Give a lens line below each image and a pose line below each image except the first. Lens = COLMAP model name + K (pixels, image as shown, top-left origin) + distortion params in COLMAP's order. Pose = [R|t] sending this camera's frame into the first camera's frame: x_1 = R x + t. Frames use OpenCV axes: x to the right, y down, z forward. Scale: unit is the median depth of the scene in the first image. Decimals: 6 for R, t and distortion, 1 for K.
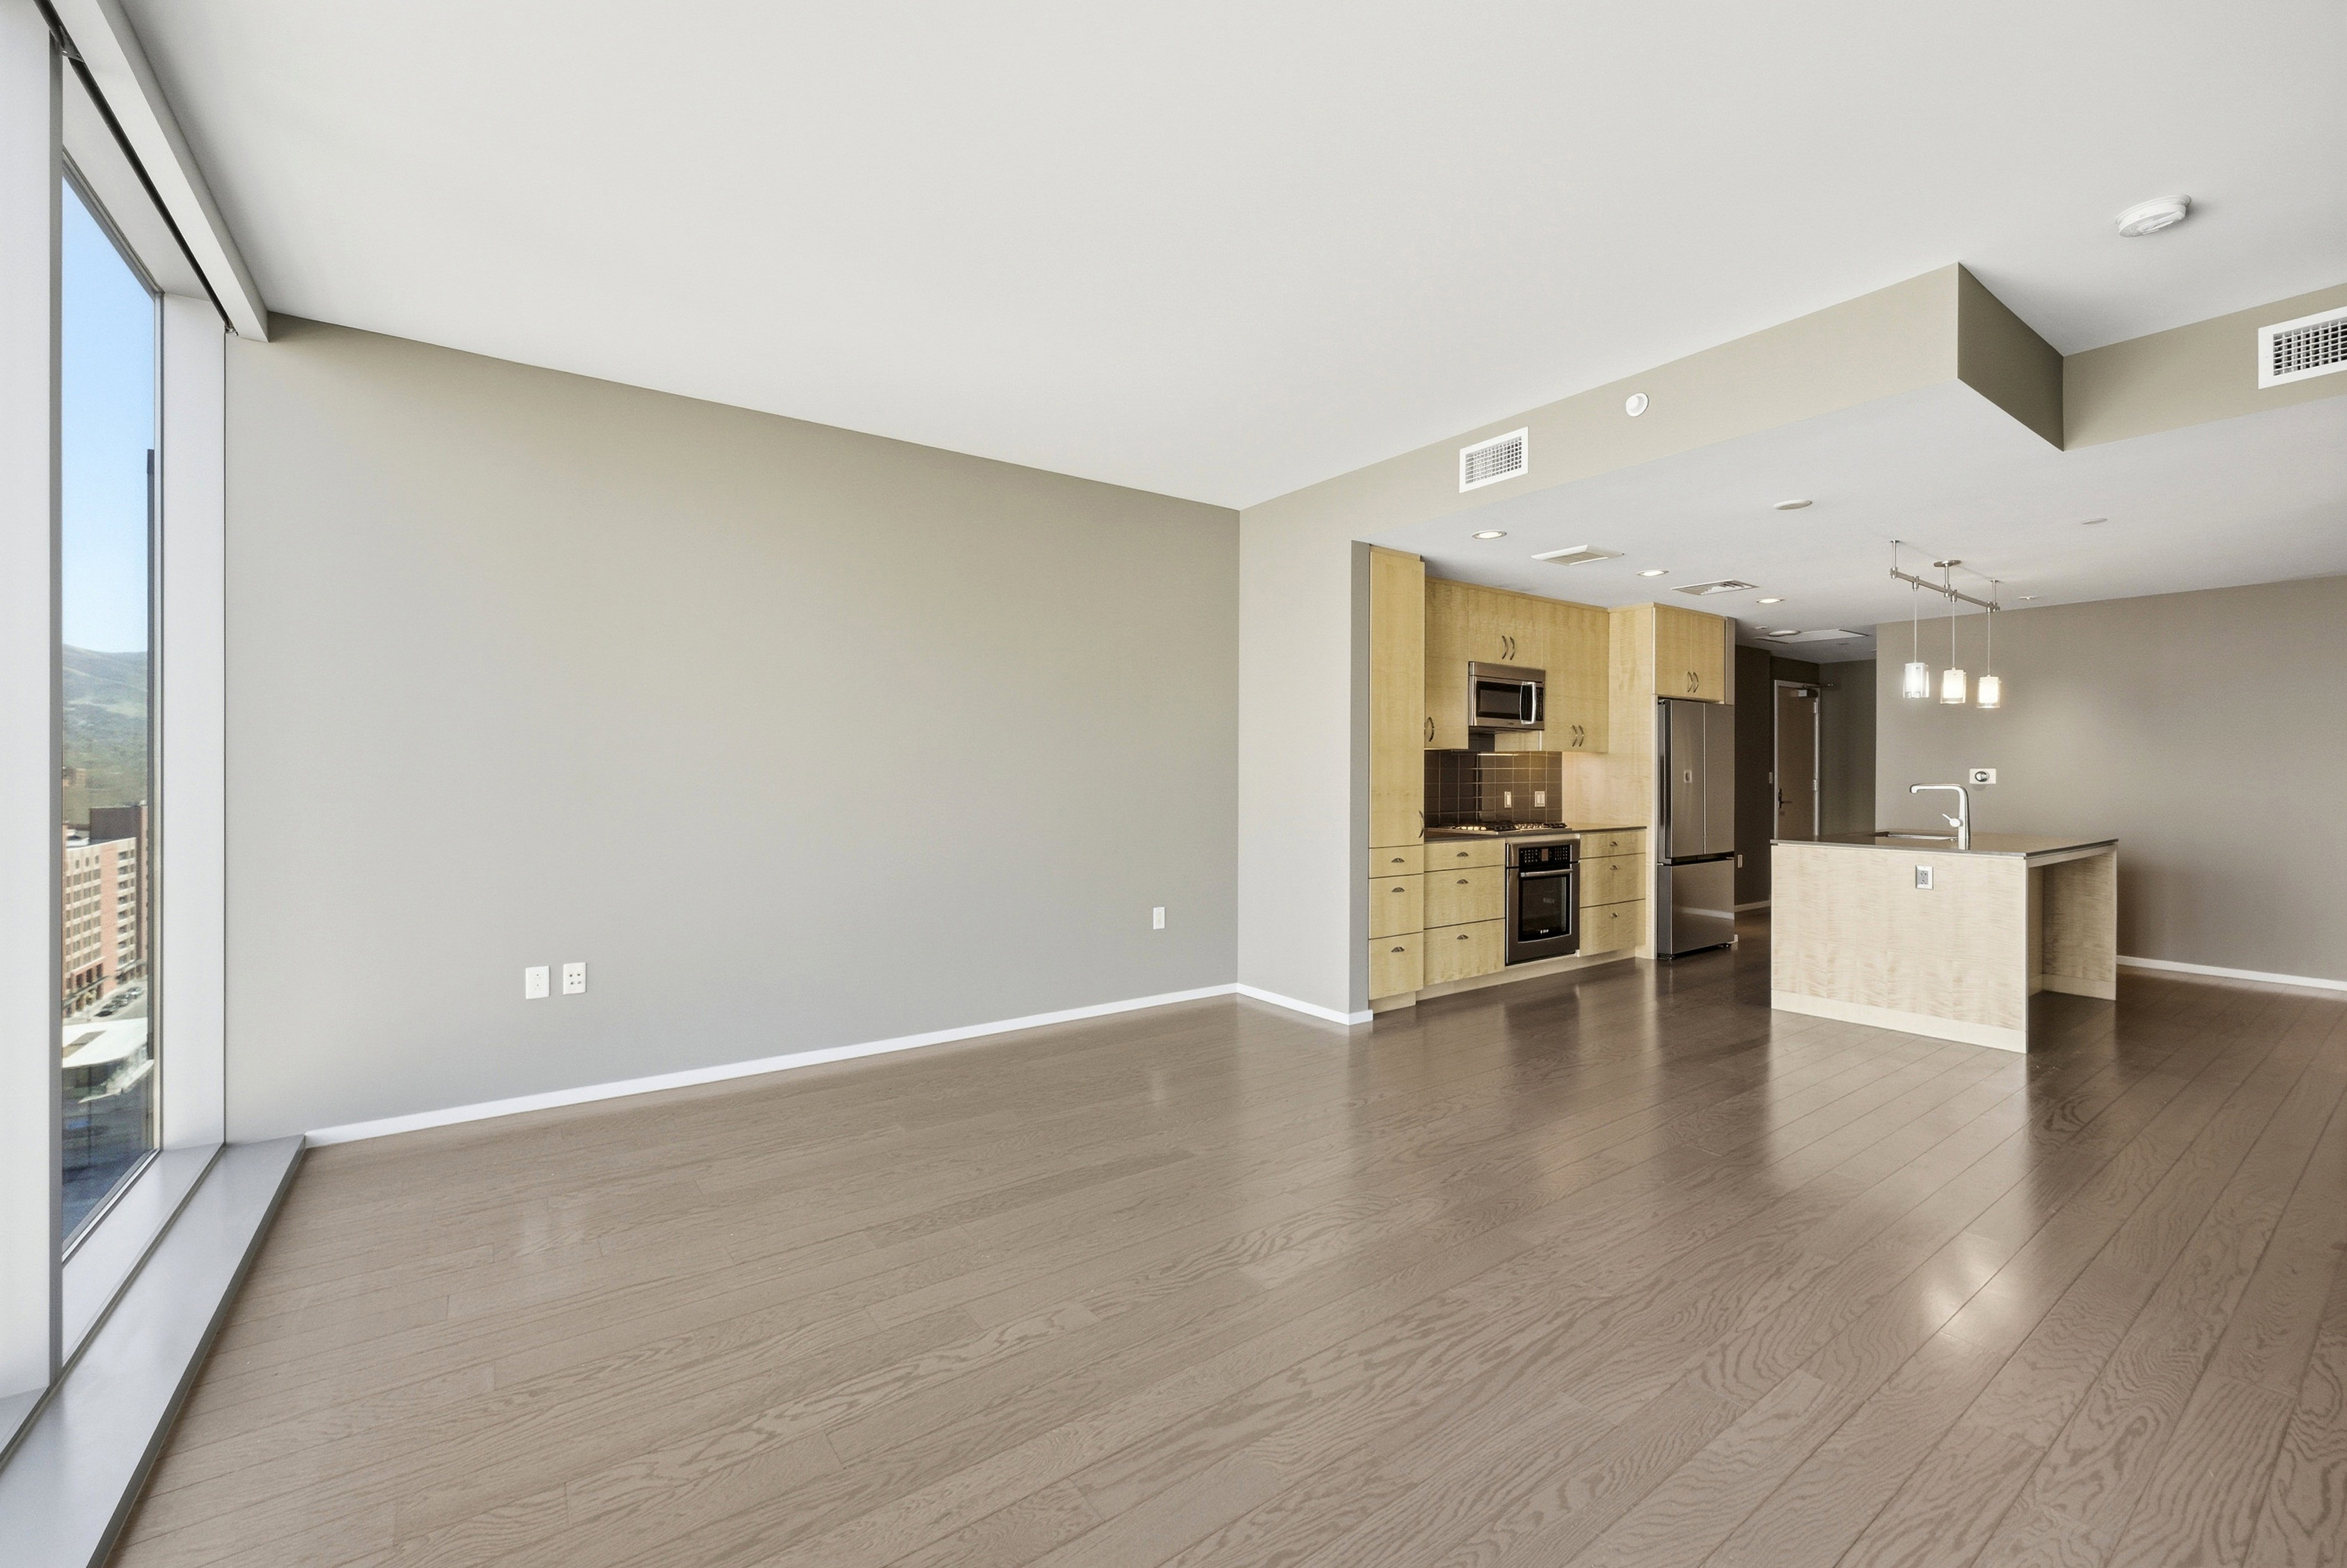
lens RADIAL K [[961.5, 0, 1149.4], [0, 961.5, 772.0], [0, 0, 1]] dist [-0.007791, 0.004806]
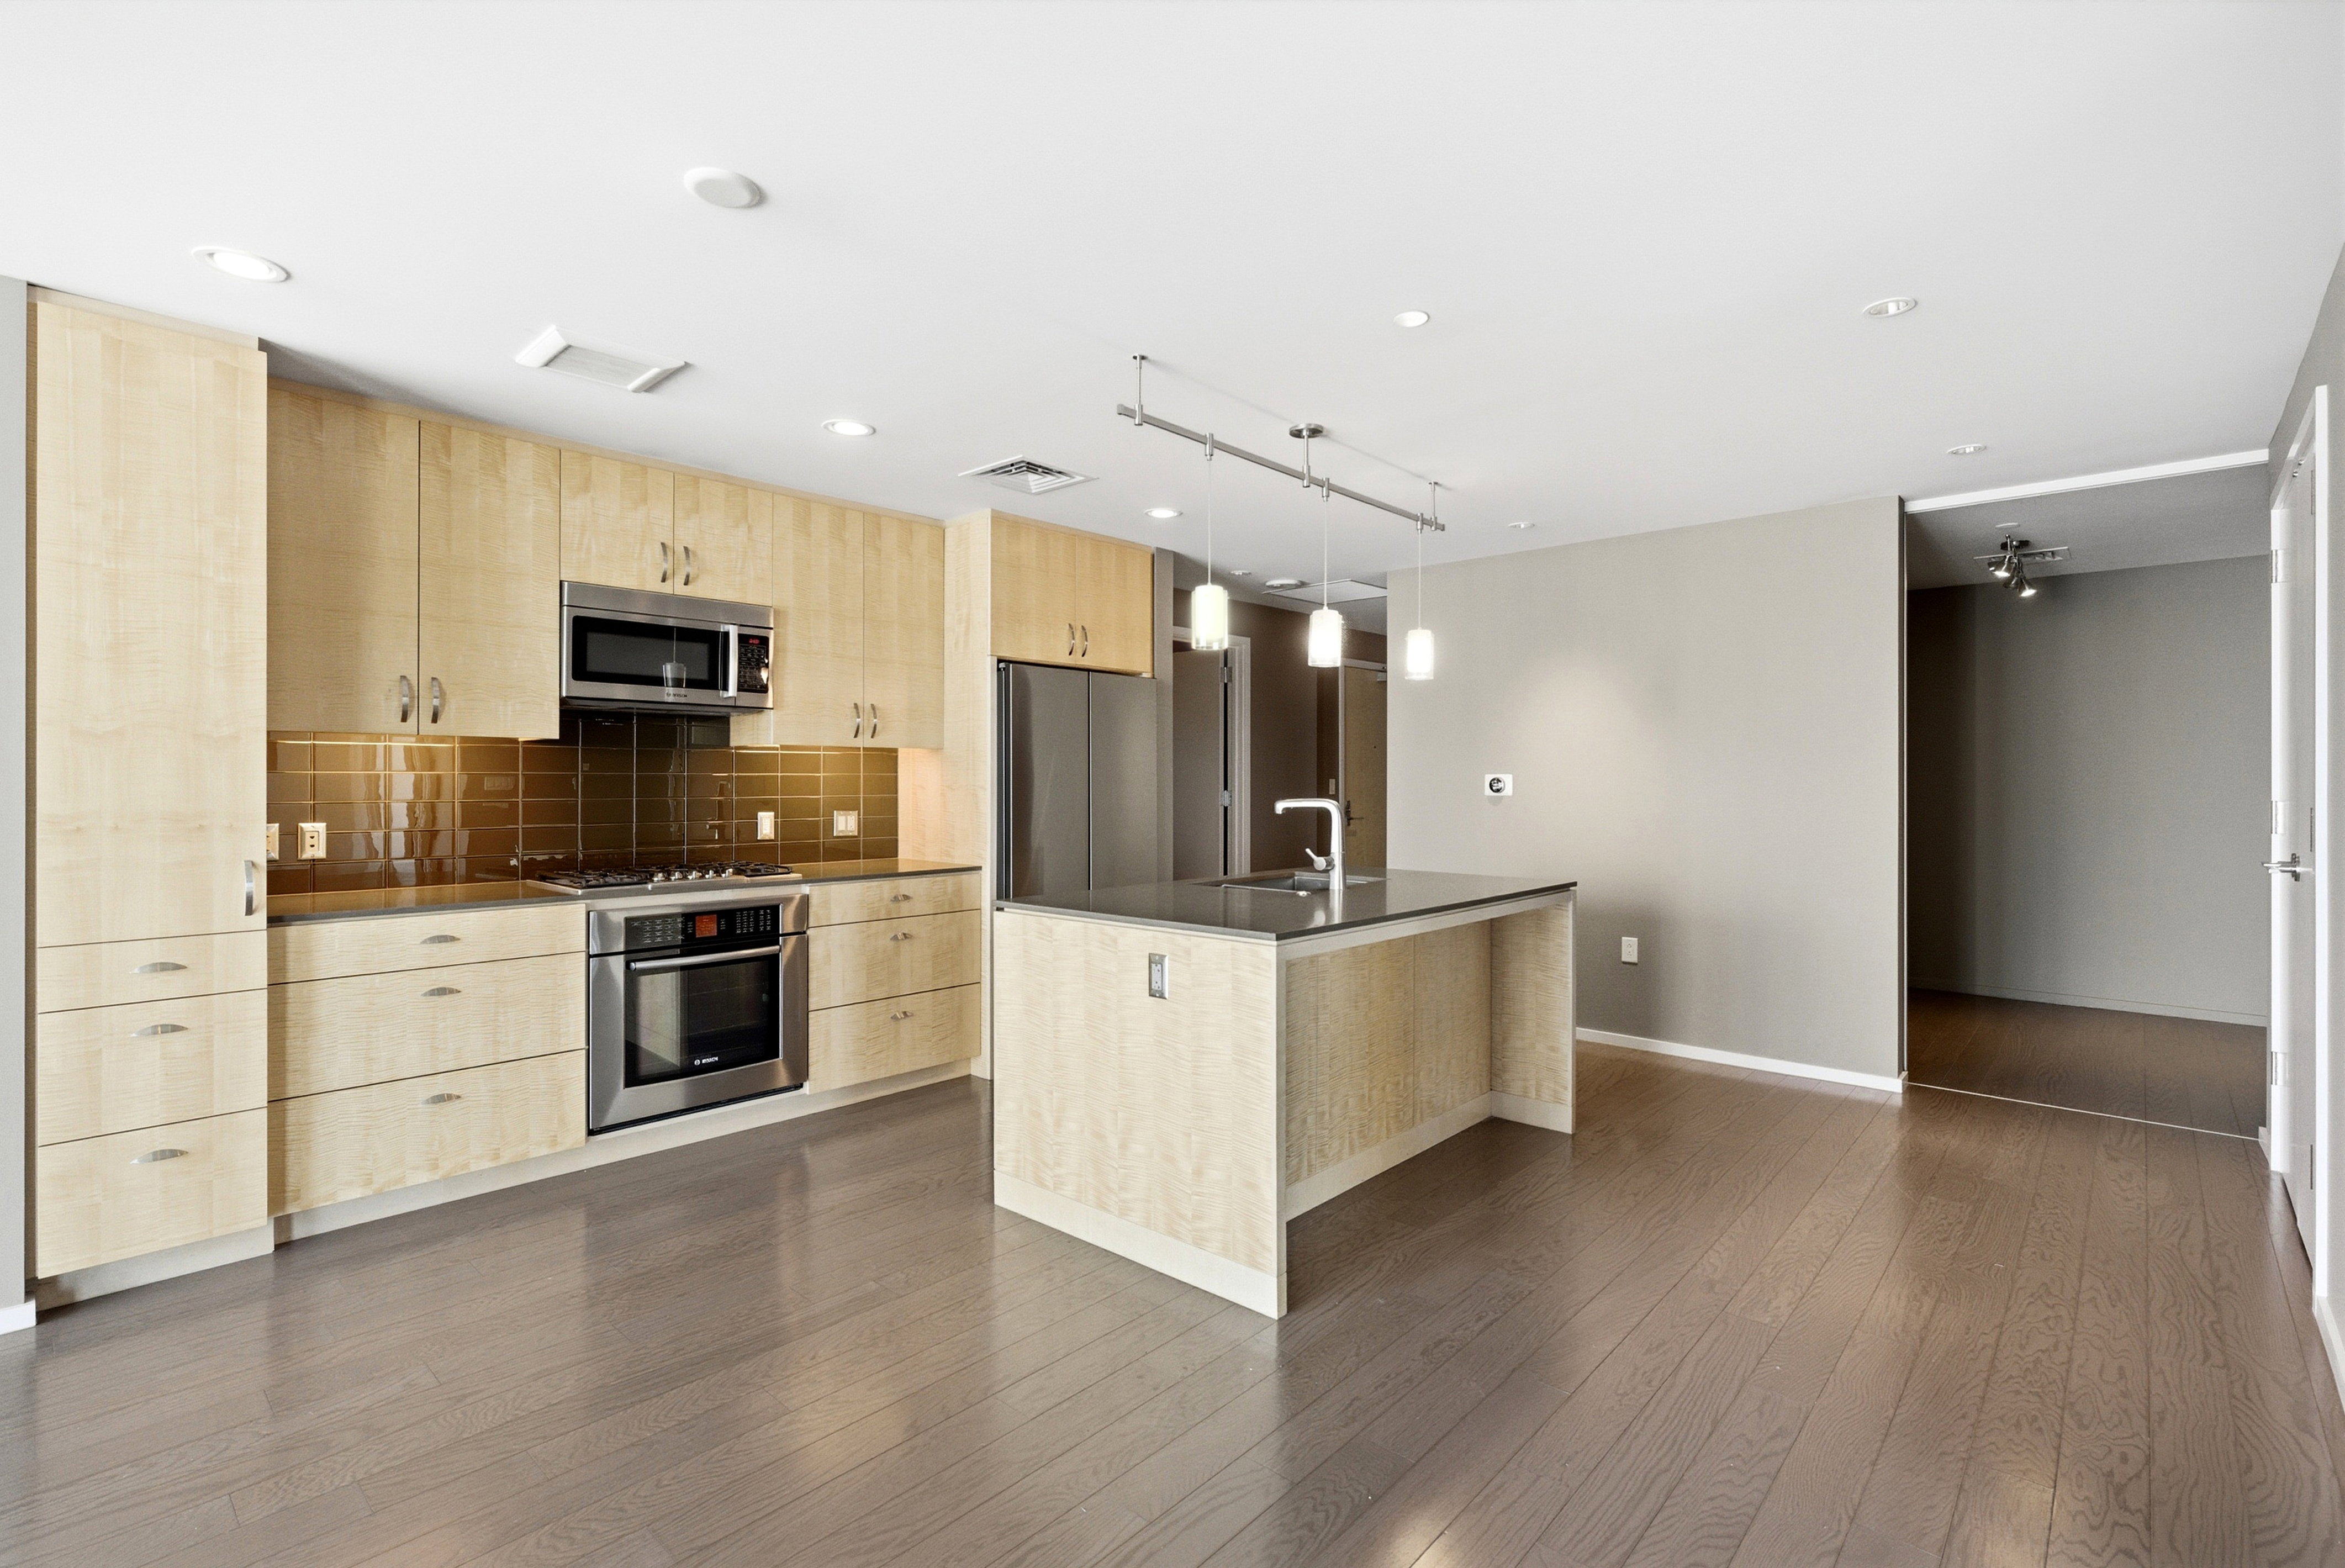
lens RADIAL K [[1067.1, 0, 1156.2], [0, 1067.1, 770.3], [0, 0, 1]] dist [-0.002041, -0.001238]
pose [[0.978242, 0.000237, 0.207465, 0.522089], [0.001944, 0.999945, -0.010312, 0.001504], [-0.207456, 0.010491, 0.978188, 0.317910]]
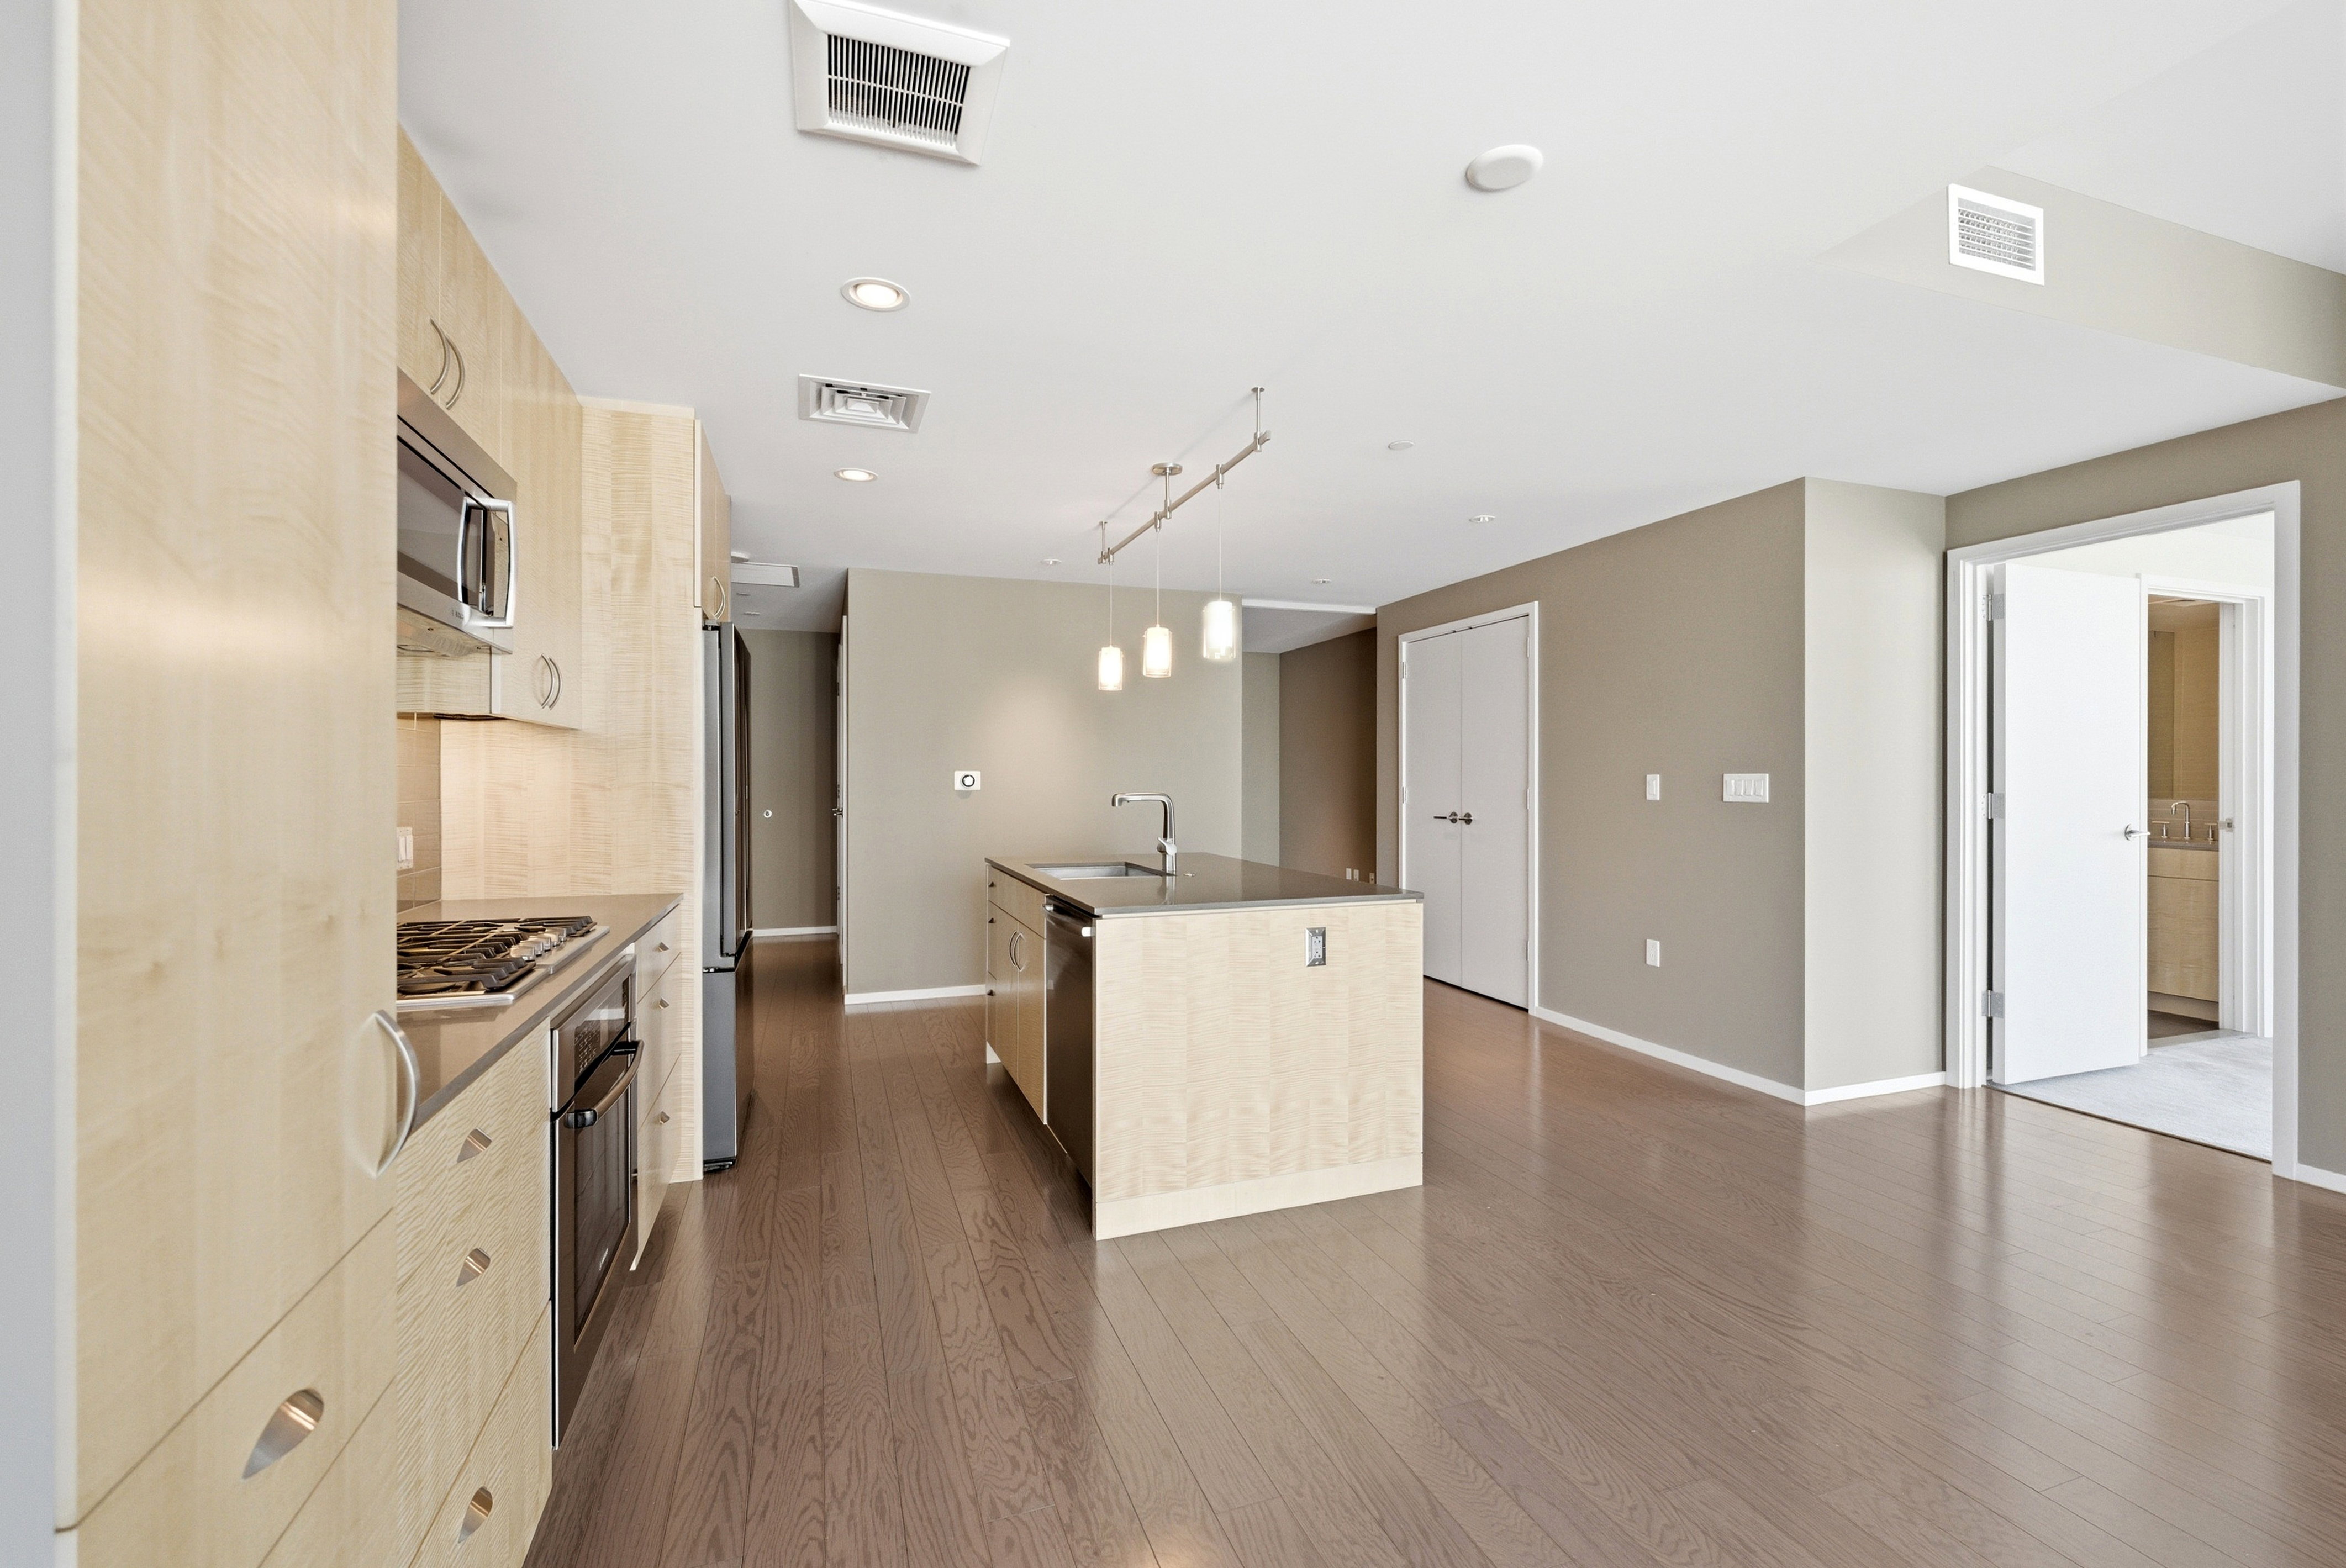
lens RADIAL K [[1033.7, 0, 1093.9], [0, 1033.7, 782.4], [0, 0, 1]] dist [-0.000806, 0.000800]
pose [[0.284079, -0.006536, 0.958779, 0.108229], [0.004080, 0.999976, 0.005608, 0.001668], [-0.958792, 0.002319, 0.284099, 0.721150]]
